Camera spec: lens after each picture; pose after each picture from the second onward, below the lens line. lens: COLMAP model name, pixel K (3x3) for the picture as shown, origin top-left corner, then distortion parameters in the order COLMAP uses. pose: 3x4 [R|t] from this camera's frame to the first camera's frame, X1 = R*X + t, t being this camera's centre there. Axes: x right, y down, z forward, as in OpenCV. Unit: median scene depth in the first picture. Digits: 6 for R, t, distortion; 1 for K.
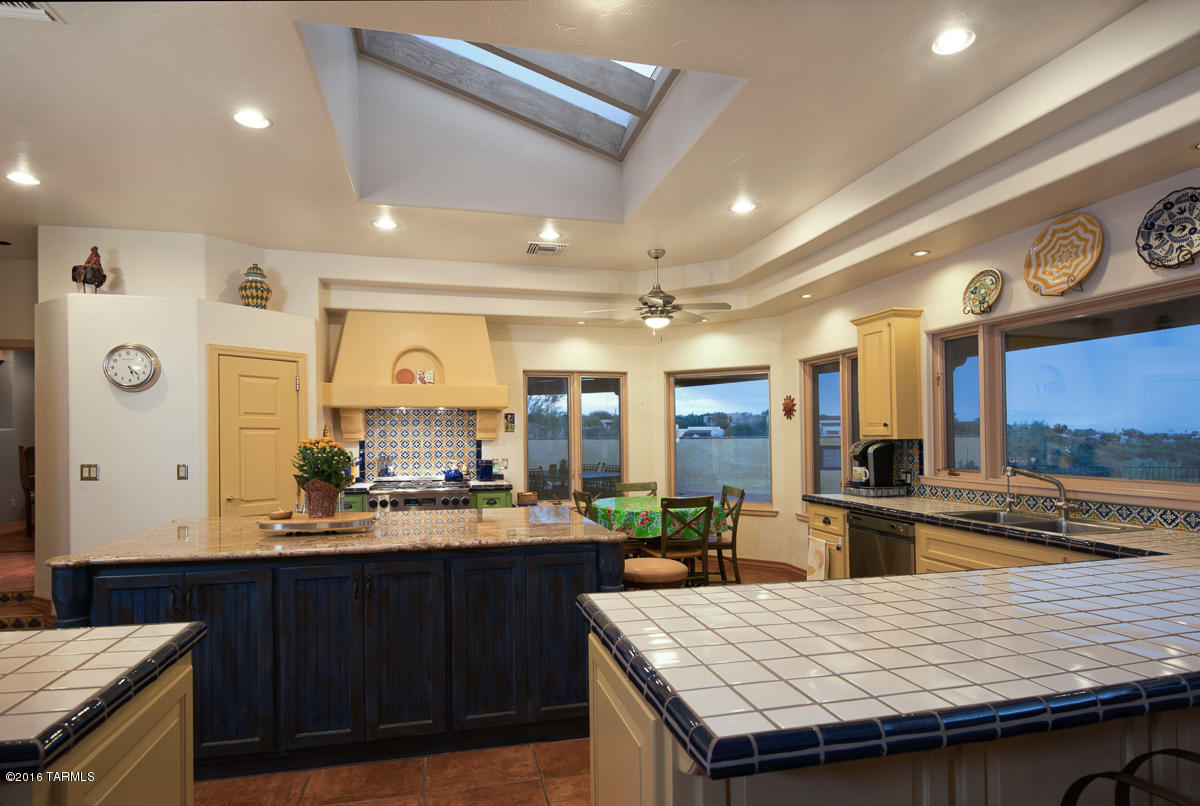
lens RADIAL K [[643.1, 0, 604.2], [0, 643.1, 407.6], [0, 0, 1]] dist [-0.002284, -0.000789]
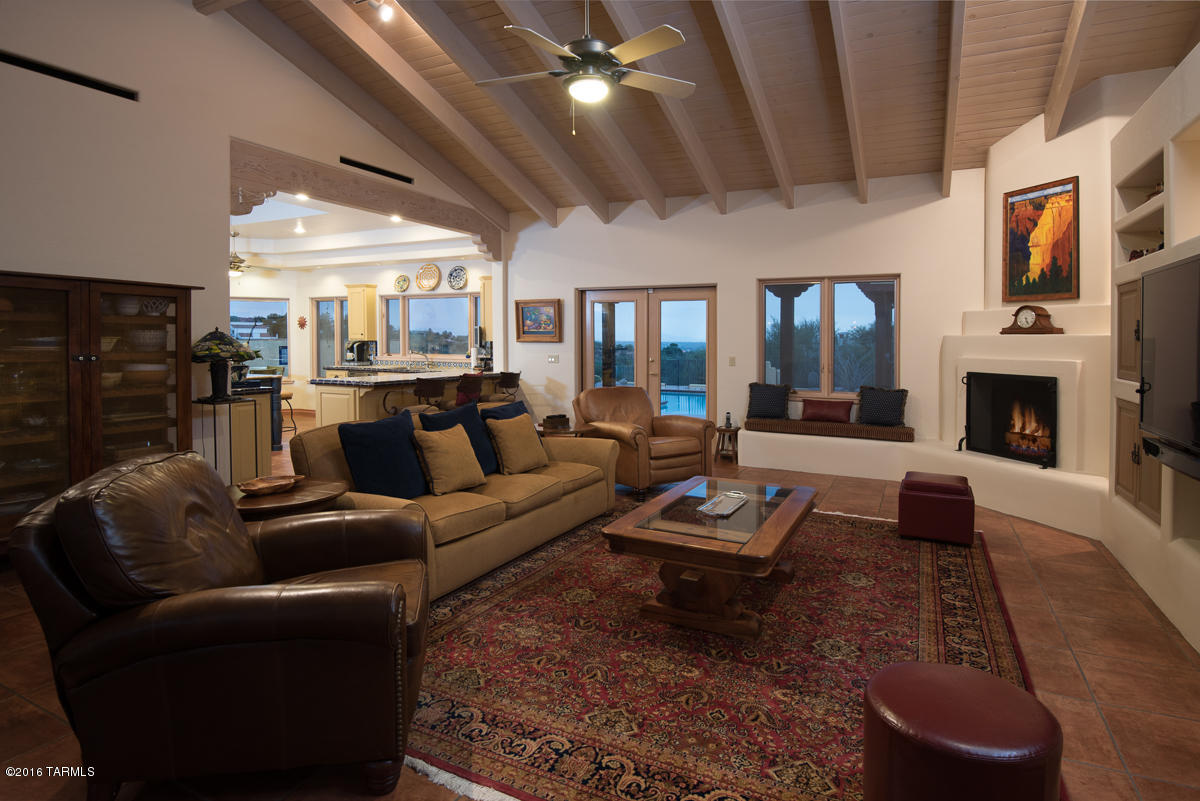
lens RADIAL K [[643.1, 0, 602.4], [0, 643.1, 400.9], [0, 0, 1]] dist [-0.002284, -0.000789]
pose [[0.637434, -0.061718, 0.768030, -0.796150], [-0.046974, 0.991820, 0.118688, -0.050432], [-0.769072, -0.111733, 0.629320, -1.134735]]
